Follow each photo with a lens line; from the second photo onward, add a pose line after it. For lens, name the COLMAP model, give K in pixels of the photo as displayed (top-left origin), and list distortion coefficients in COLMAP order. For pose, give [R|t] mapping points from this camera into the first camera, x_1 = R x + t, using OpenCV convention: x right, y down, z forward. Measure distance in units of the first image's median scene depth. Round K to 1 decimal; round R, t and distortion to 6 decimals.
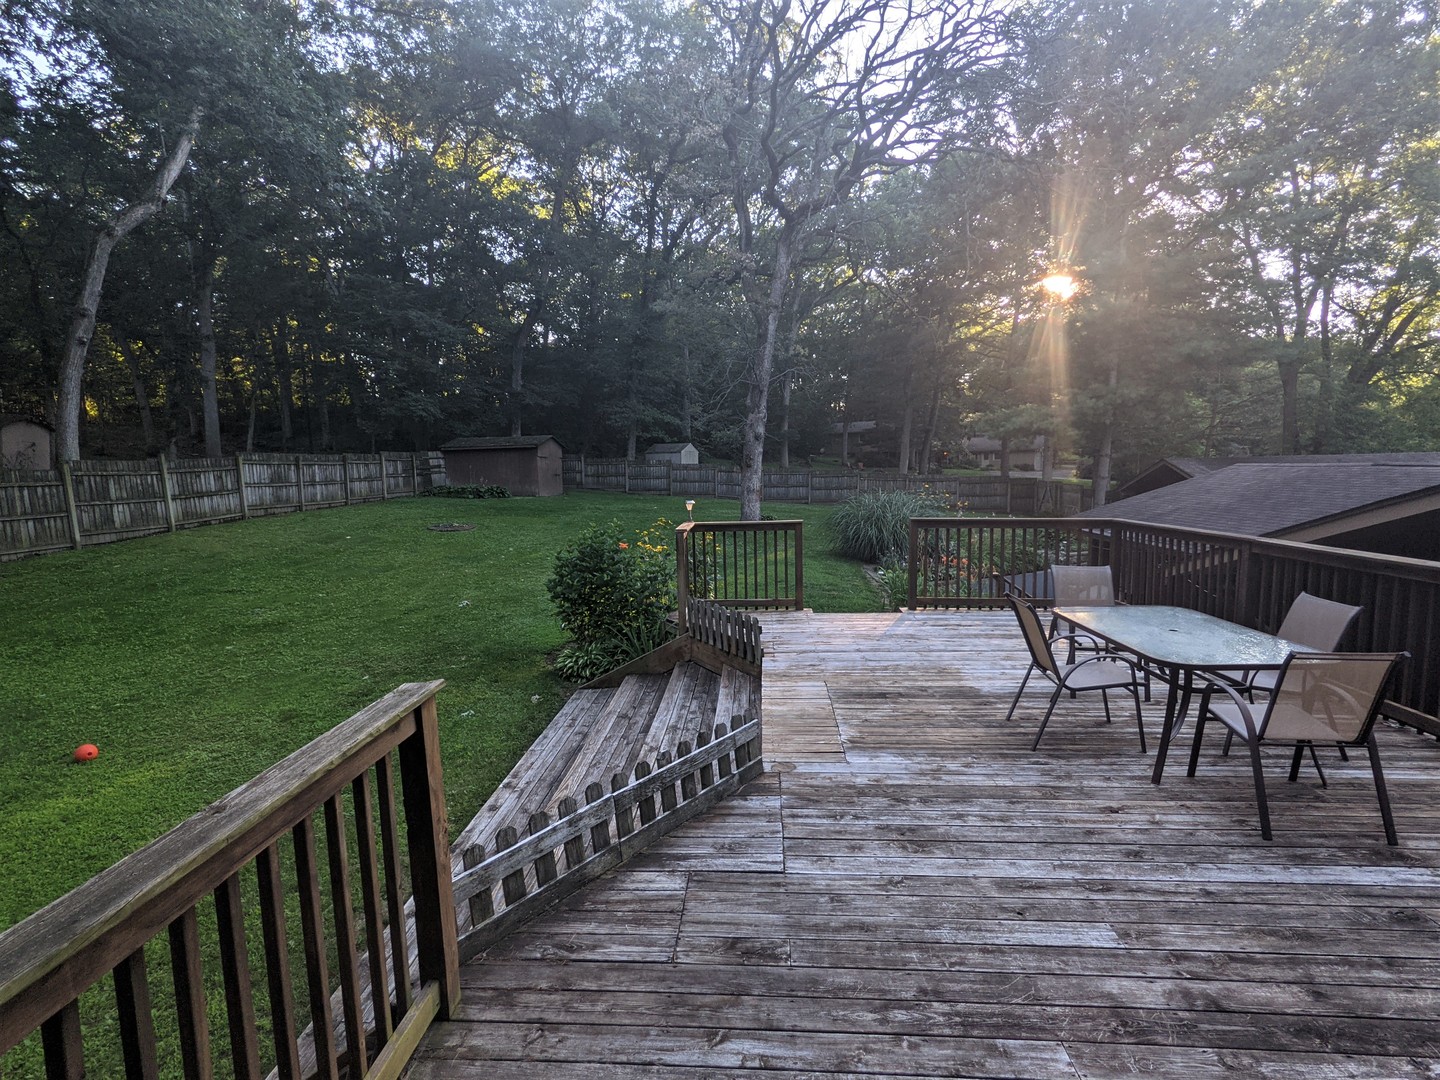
lens RADIAL K [[696.9, 0, 718.3], [0, 696.9, 543.8], [0, 0, 1]] dist [-0.002430, 0.002889]
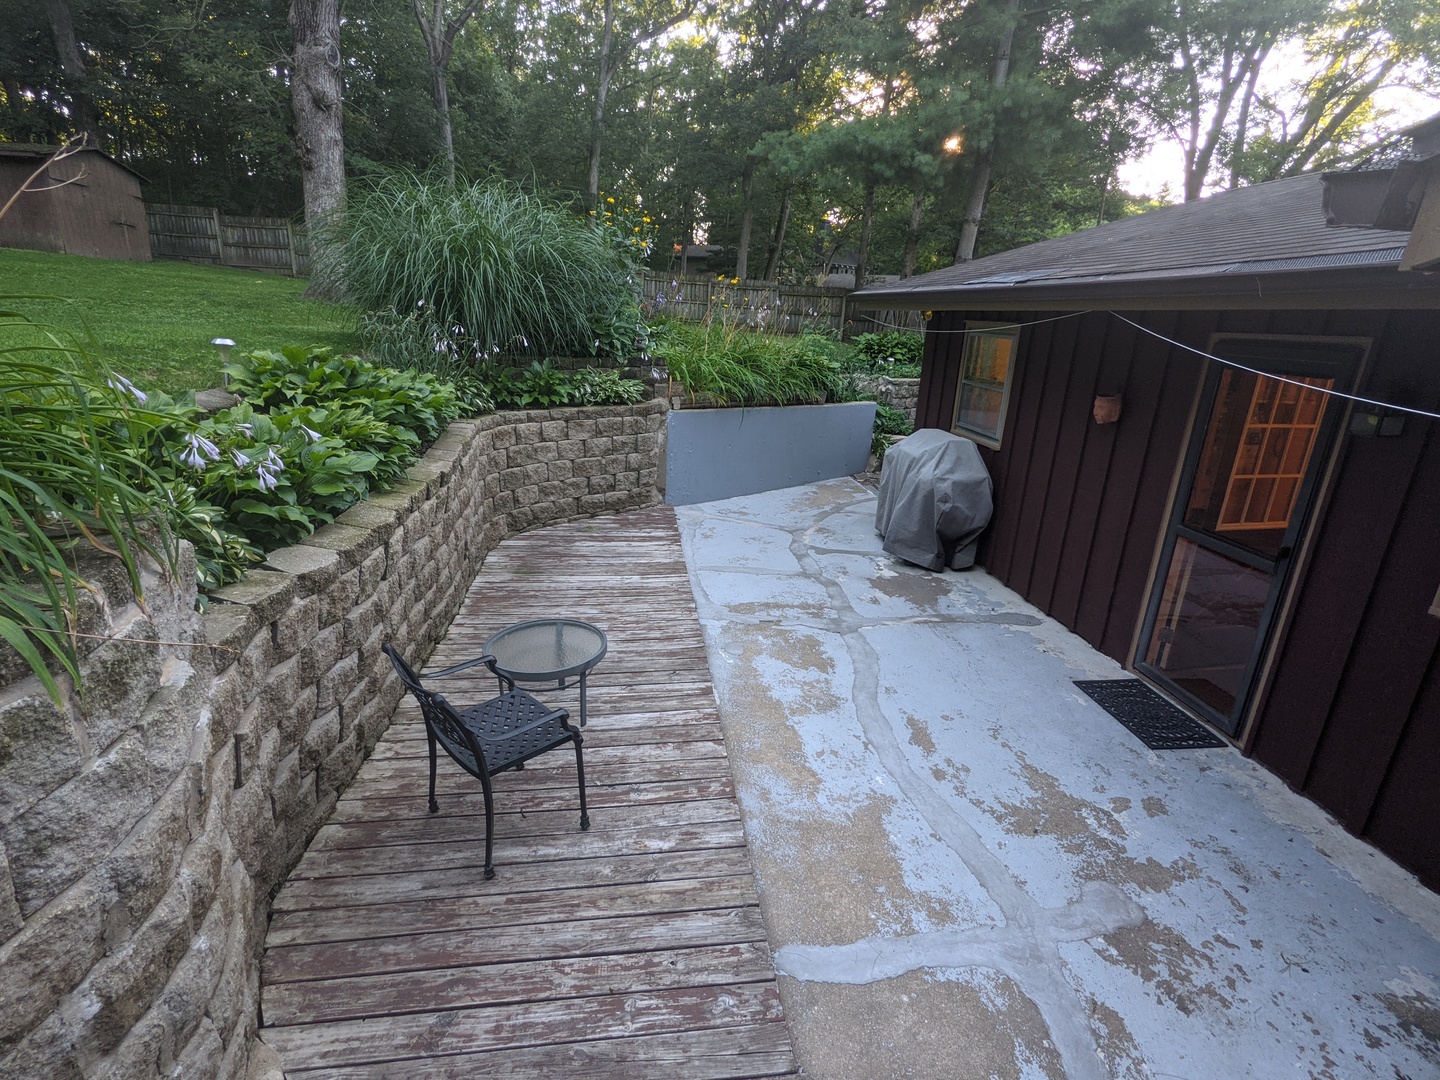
lens RADIAL K [[696.9, 0, 718.9], [0, 696.9, 541.5], [0, 0, 1]] dist [-0.002430, 0.002889]
pose [[0.982069, 0.009507, 0.188283, 0.259476], [-0.047838, 0.978606, 0.200105, 0.037409], [-0.182353, -0.205524, 0.961513, 0.456702]]
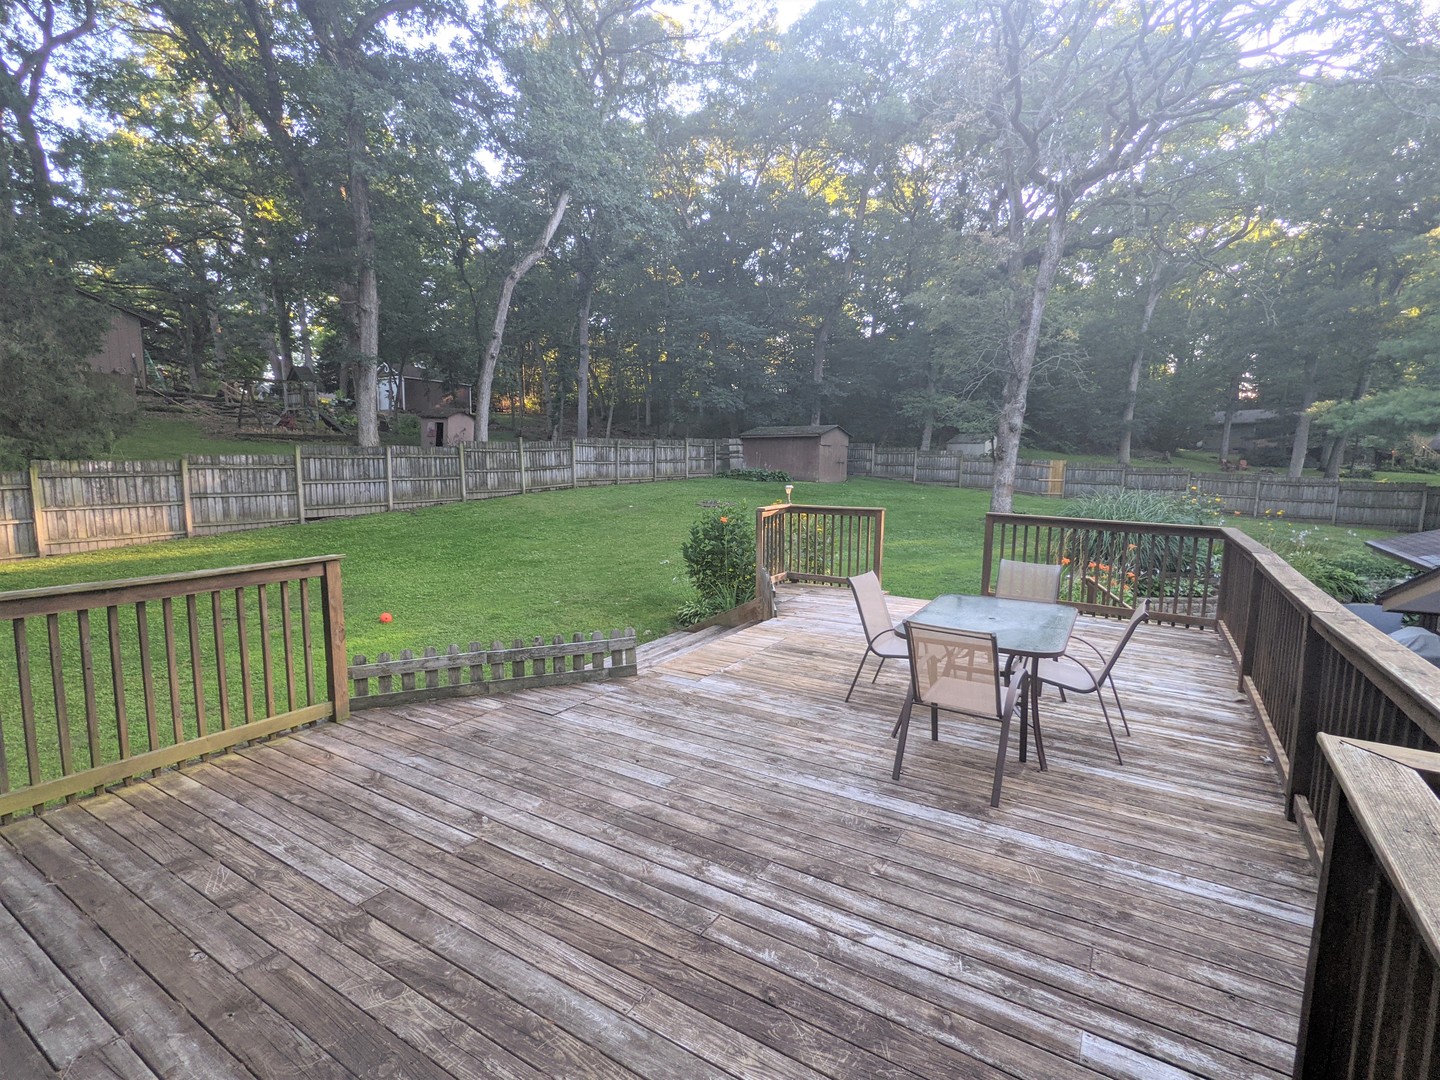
lens RADIAL K [[696.9, 0, 717.4], [0, 696.9, 544.7], [0, 0, 1]] dist [-0.002430, 0.002889]
pose [[0.881806, 0.086177, -0.463672, 0.168567], [-0.078174, 0.996272, 0.036495, 0.001476], [0.465088, 0.004066, 0.885255, -0.030724]]
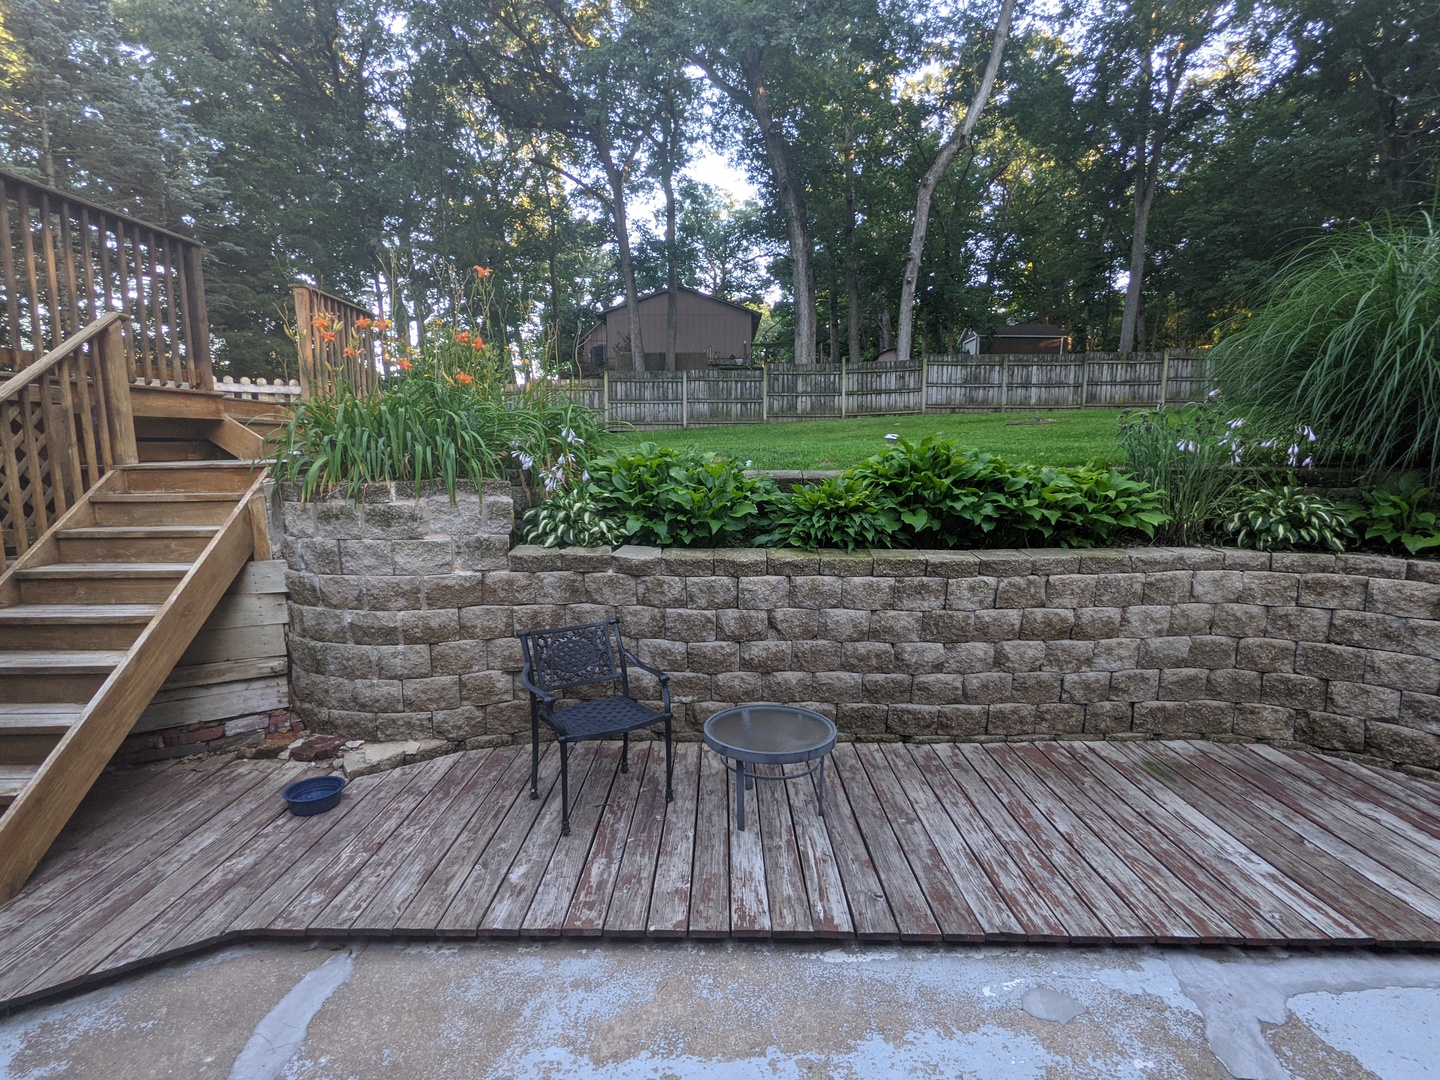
lens RADIAL K [[696.9, 0, 714.2], [0, 696.9, 539.8], [0, 0, 1]] dist [-0.002430, 0.002889]
pose [[0.052780, 0.147533, -0.987648, 0.404106], [-0.109979, 0.983869, 0.141091, 0.036254], [0.992532, 0.101174, 0.068154, 0.603588]]
